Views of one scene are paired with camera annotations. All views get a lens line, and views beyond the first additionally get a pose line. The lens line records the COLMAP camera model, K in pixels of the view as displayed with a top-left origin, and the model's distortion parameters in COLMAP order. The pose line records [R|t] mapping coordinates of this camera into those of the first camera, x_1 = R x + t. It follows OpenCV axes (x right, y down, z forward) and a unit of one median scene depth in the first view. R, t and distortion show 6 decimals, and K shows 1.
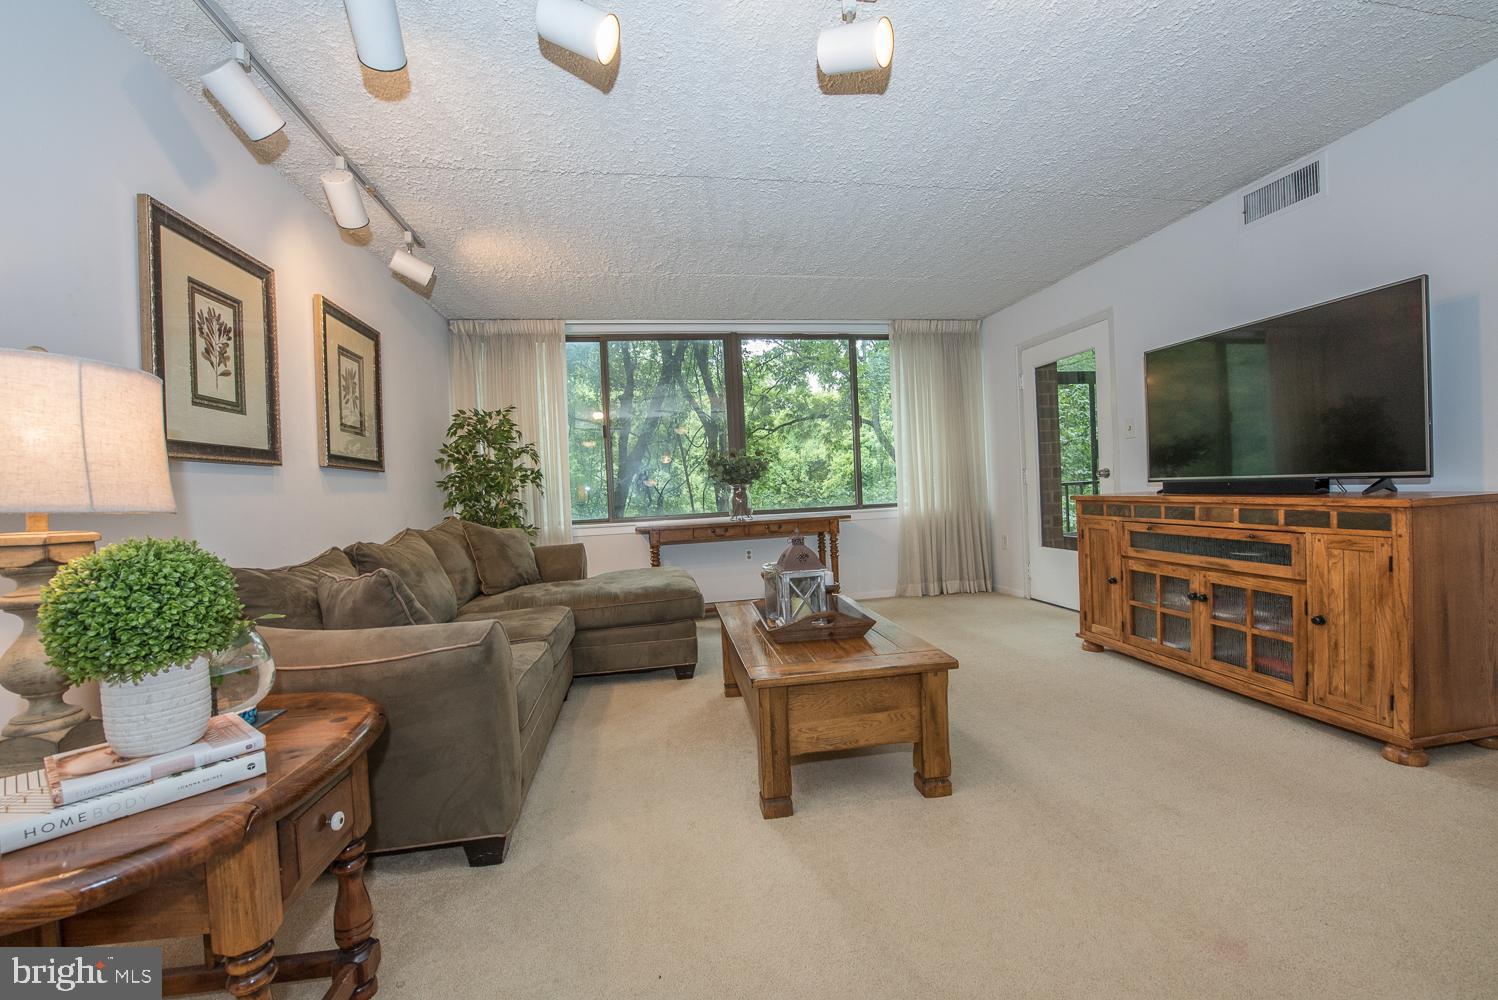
lens RADIAL K [[596.6, 0, 750.6], [0, 596.6, 494.5], [0, 0, 1]] dist [-0.011734, -0.000839]
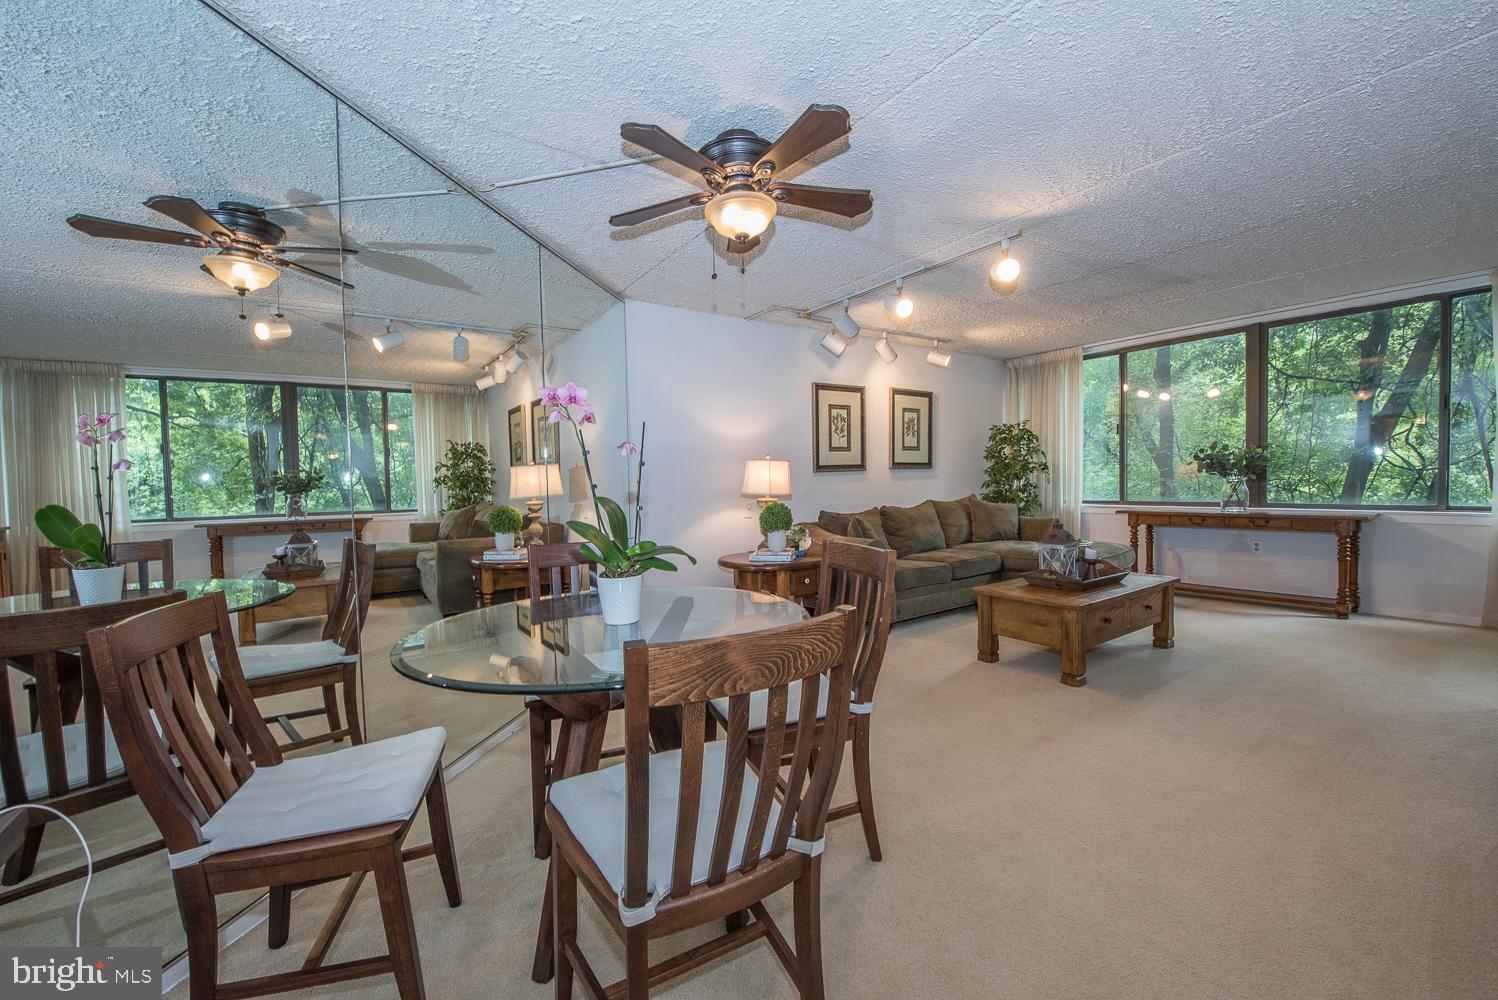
lens RADIAL K [[596.6, 0, 752.7], [0, 596.6, 498.7], [0, 0, 1]] dist [-0.011734, -0.000839]
pose [[0.418211, 0.066180, -0.905936, 1.004801], [-0.000328, 0.997353, 0.072706, -0.094954], [0.908350, -0.030109, 0.417125, -0.340637]]
